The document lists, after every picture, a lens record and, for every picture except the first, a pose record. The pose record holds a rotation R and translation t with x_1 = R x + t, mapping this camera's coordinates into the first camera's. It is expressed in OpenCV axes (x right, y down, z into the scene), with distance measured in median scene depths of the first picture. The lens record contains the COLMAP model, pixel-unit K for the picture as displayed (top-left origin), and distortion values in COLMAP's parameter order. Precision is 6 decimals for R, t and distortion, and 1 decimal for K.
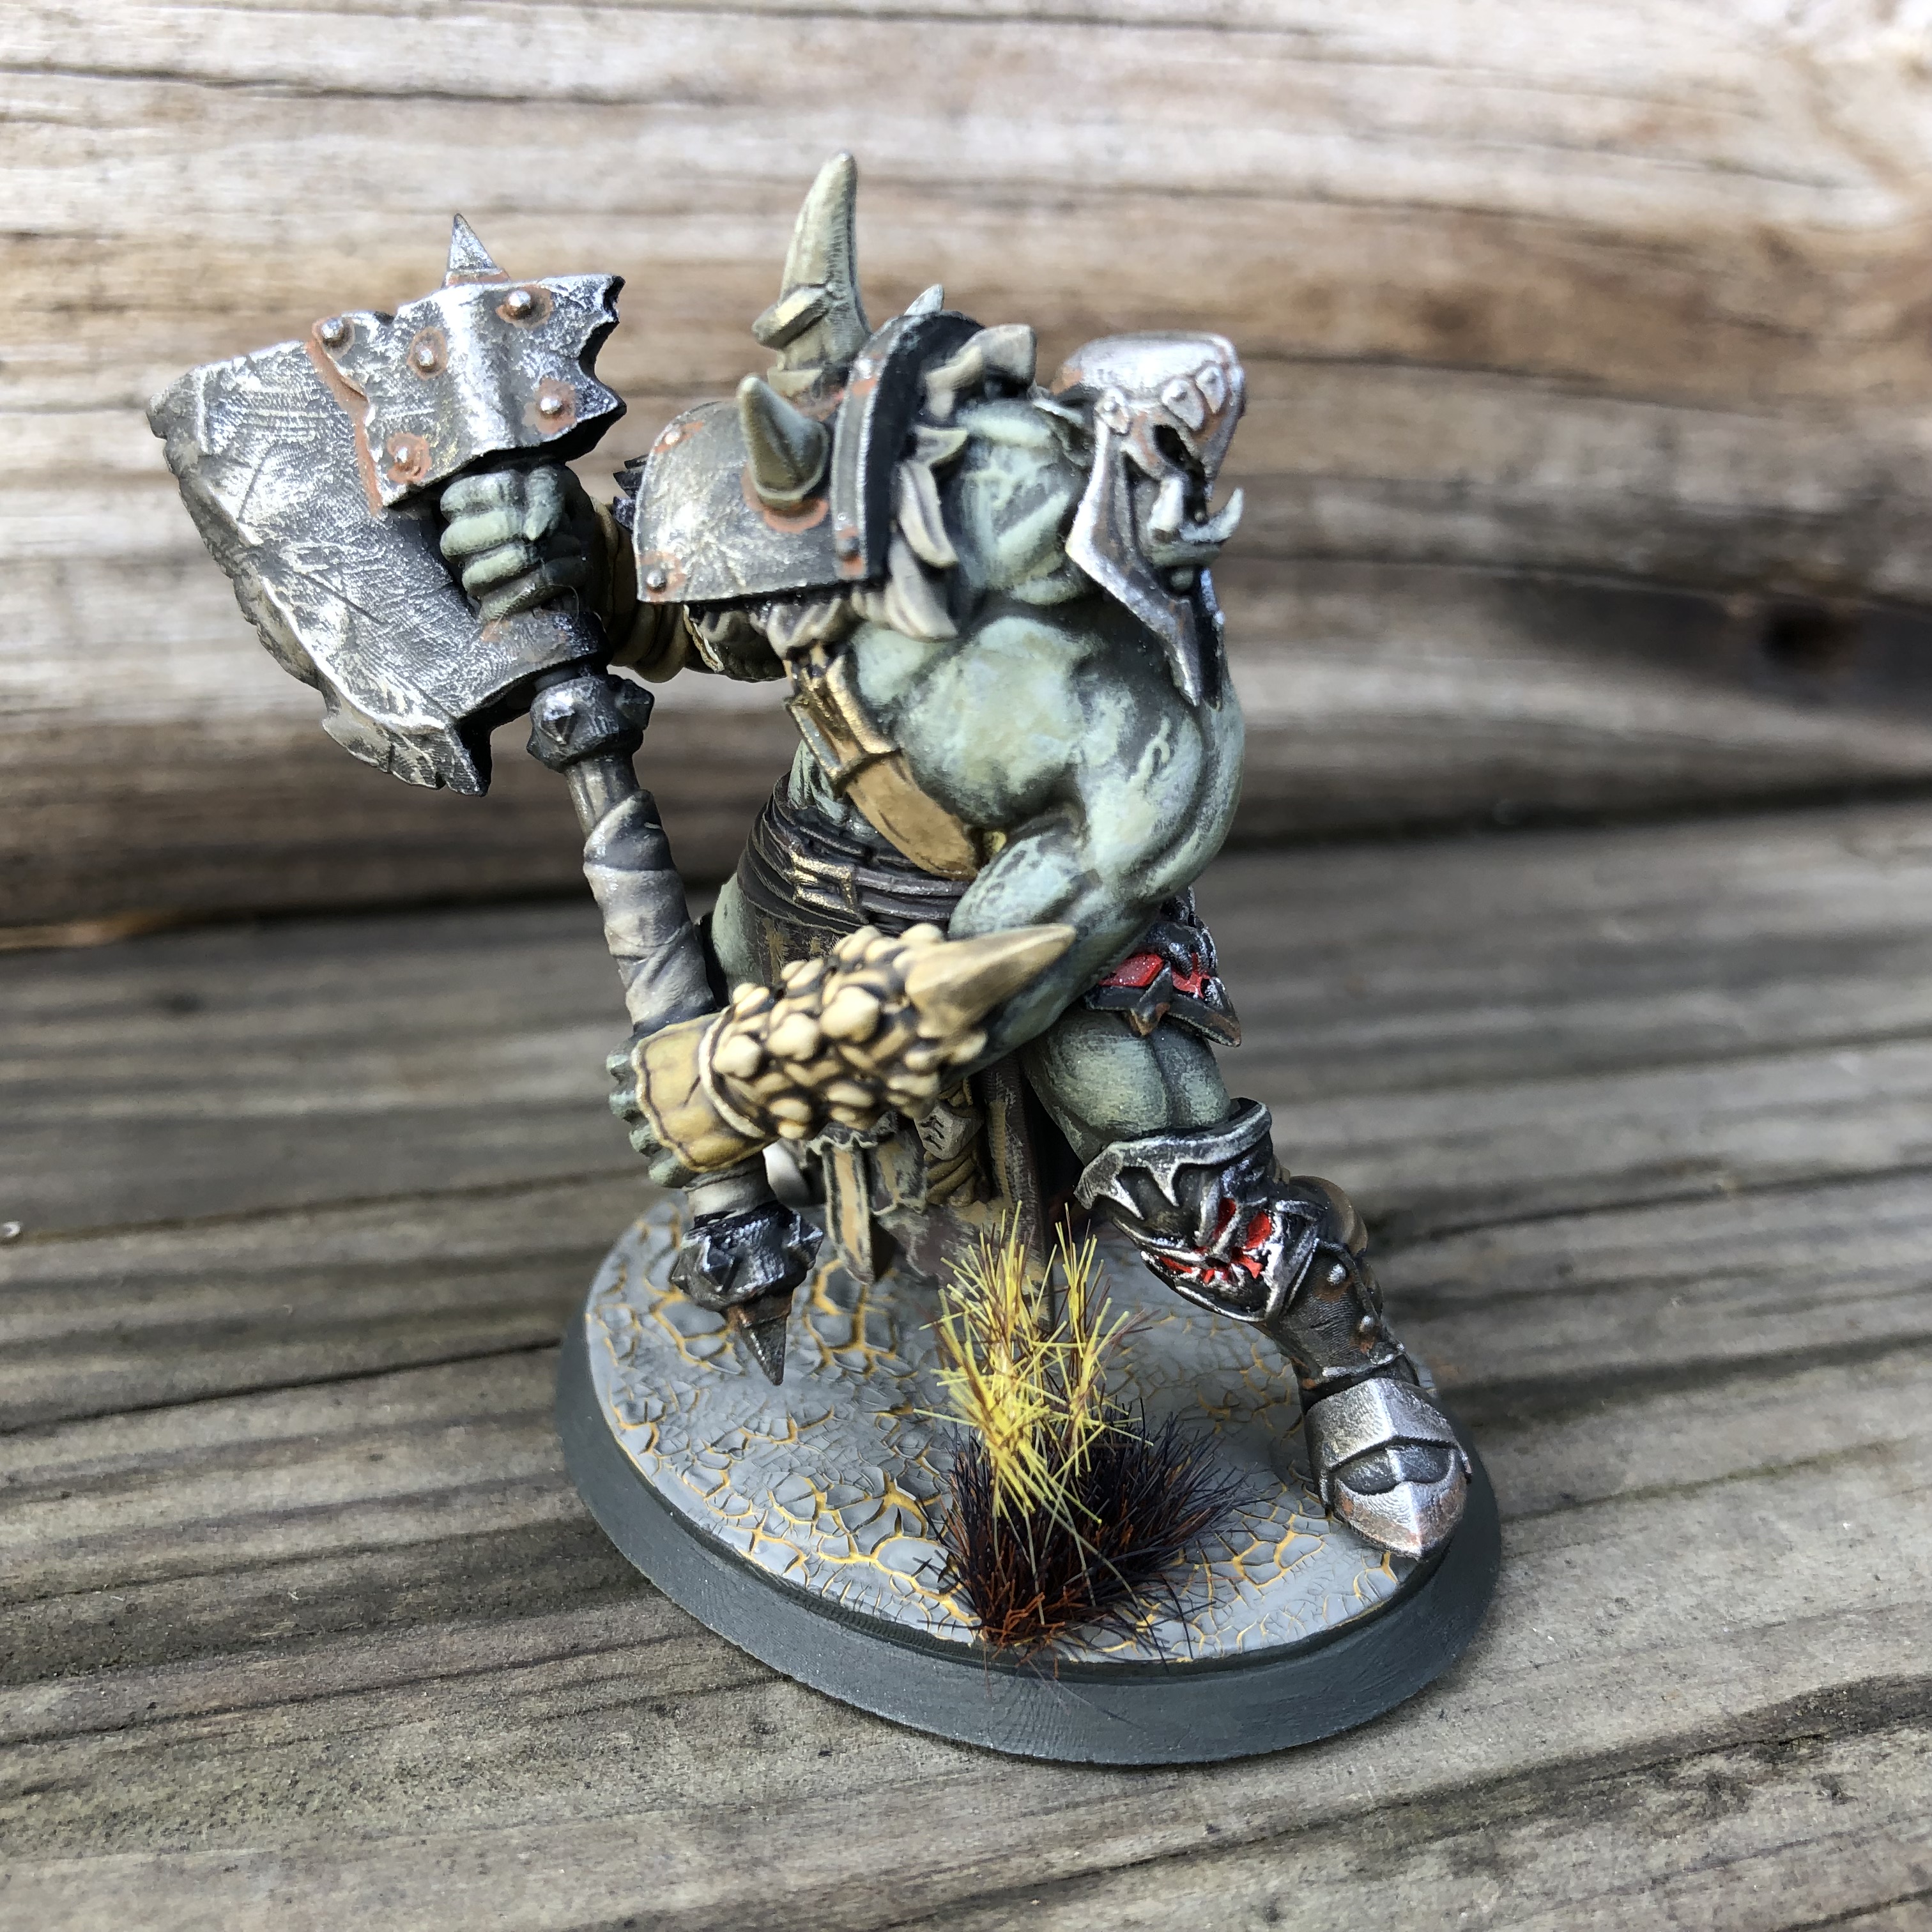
lens RADIAL K [[2280.8, 0, 976.7], [0, 2280.8, 981.6], [0, 0, 1]] dist [-0.044445, 0.000000]
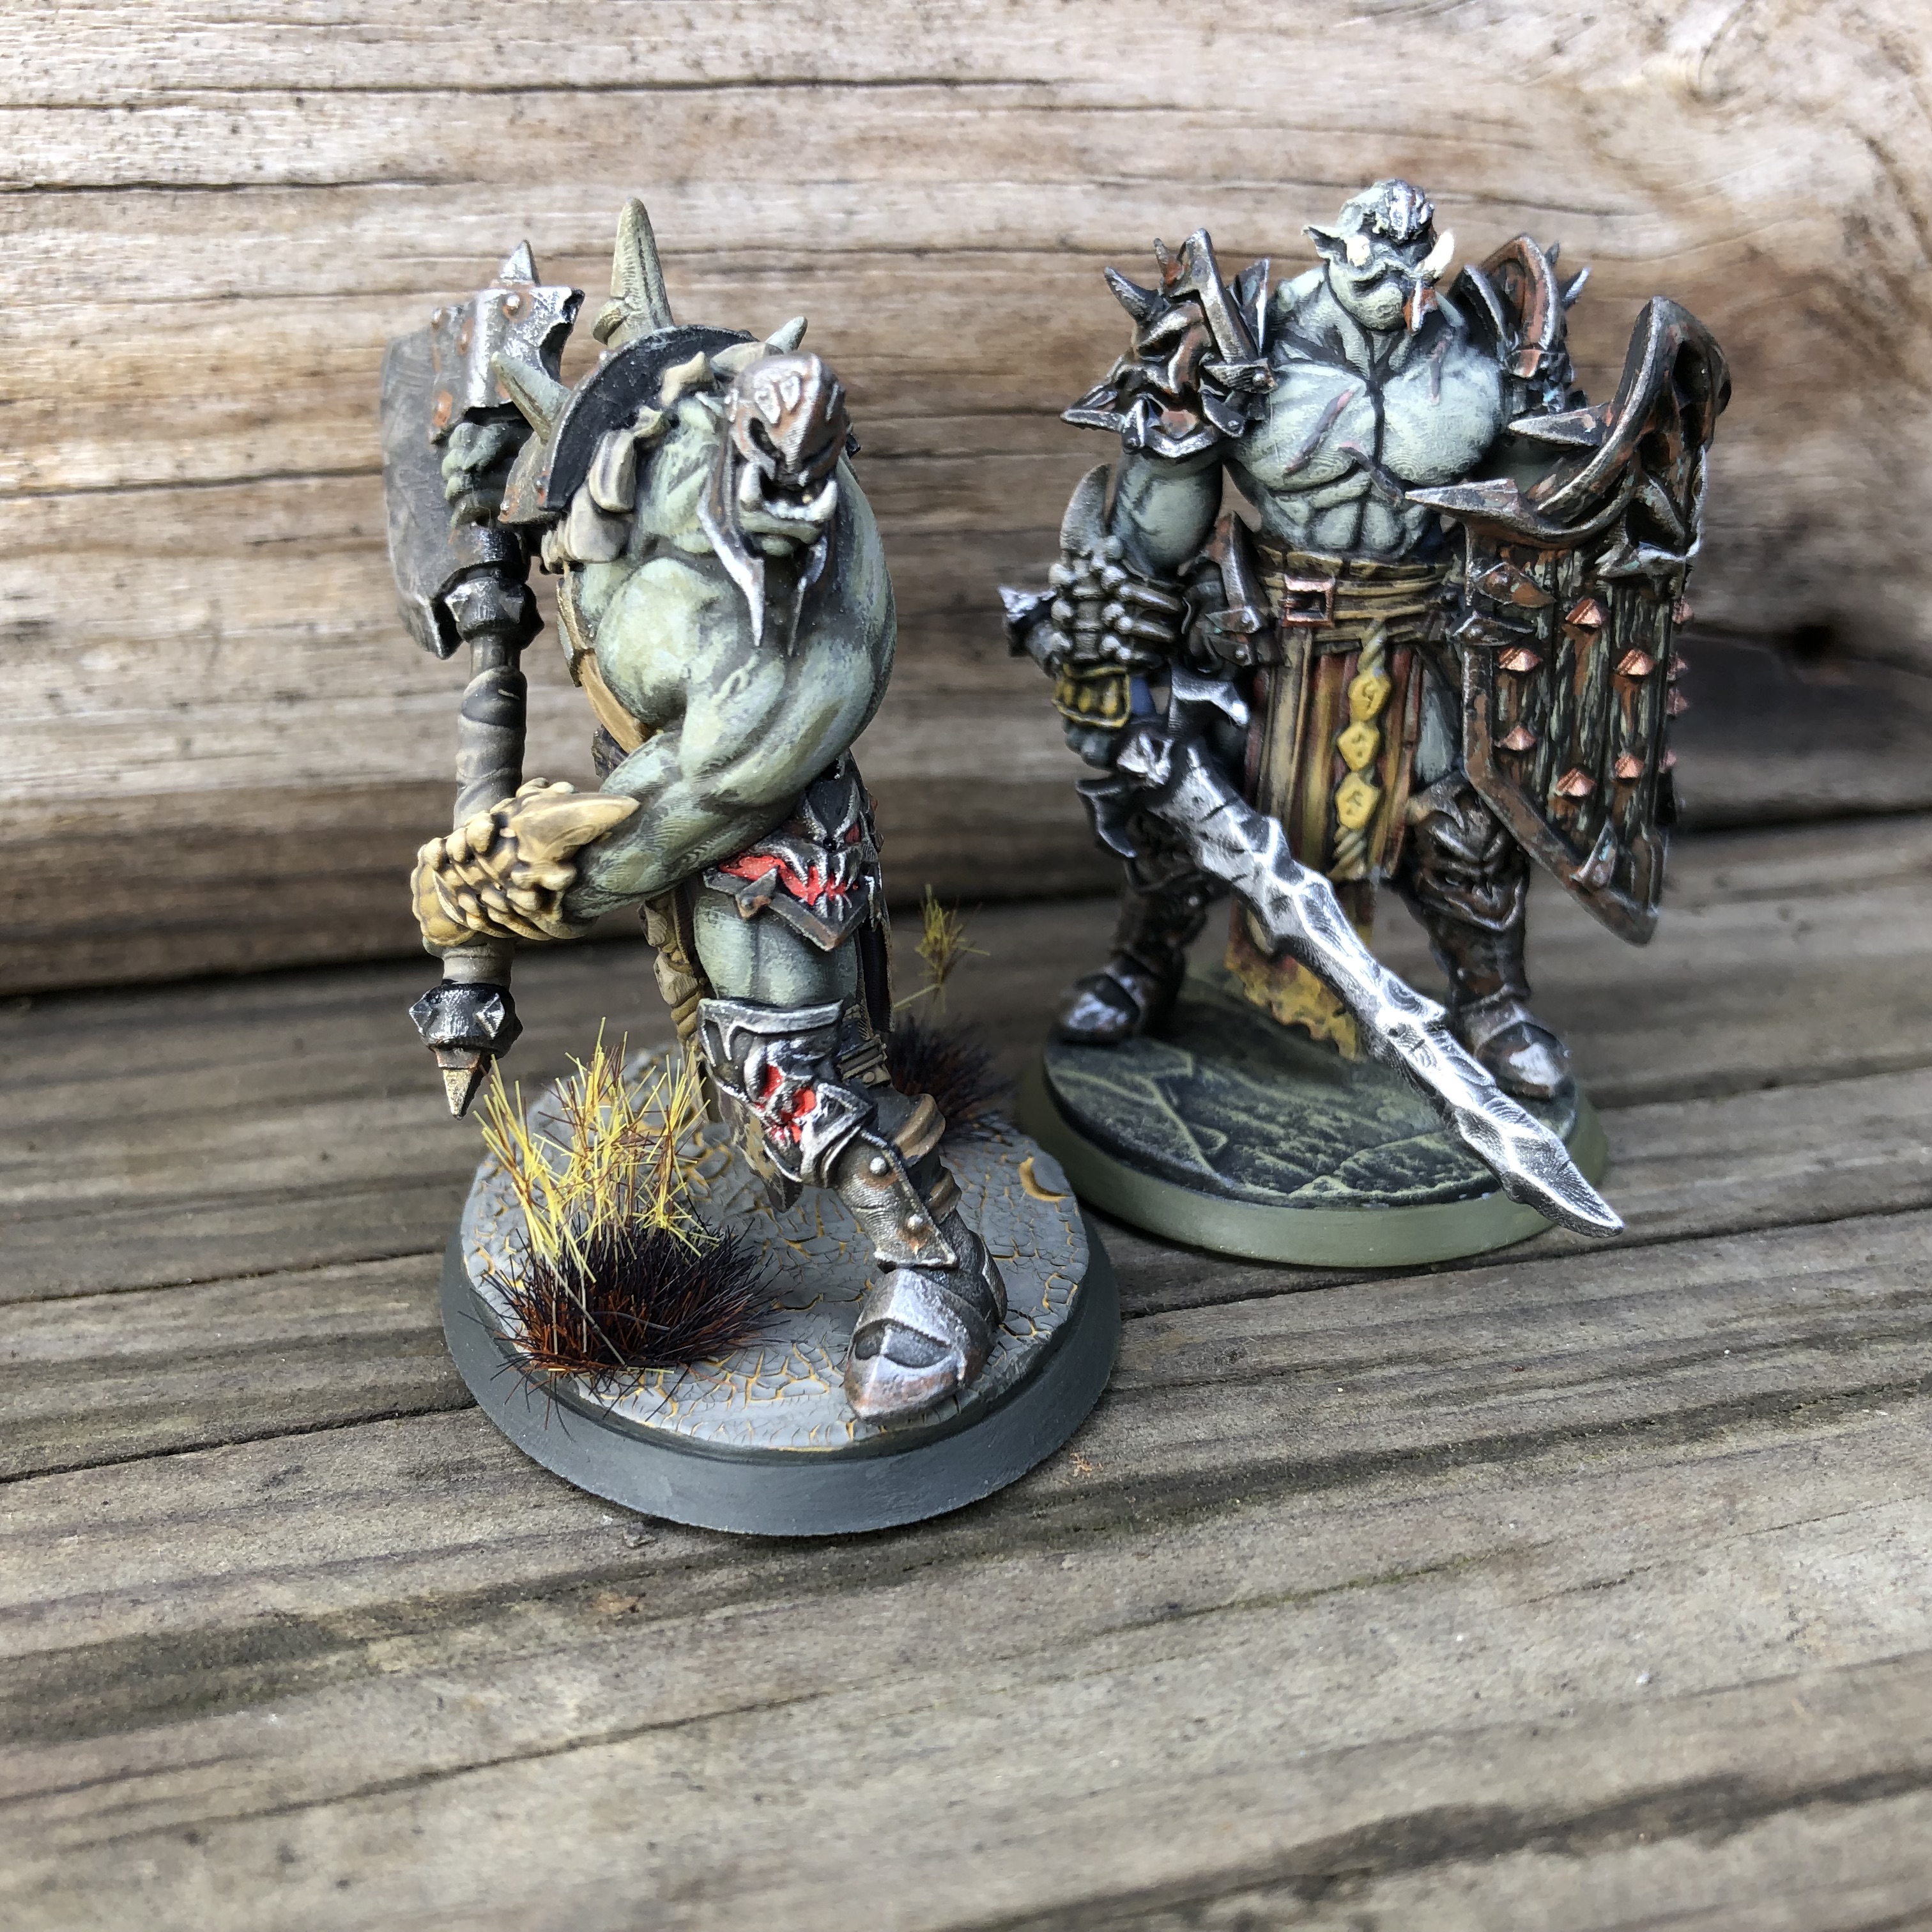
lens RADIAL K [[2280.8, 0, 980.0], [0, 2280.8, 953.6], [0, 0, 1]] dist [-0.044445, 0.000000]
pose [[0.998727, -0.018141, -0.047075, 0.179787], [0.017820, 0.999815, -0.007237, -0.038108], [0.047197, 0.006389, 0.998865, 0.014061]]
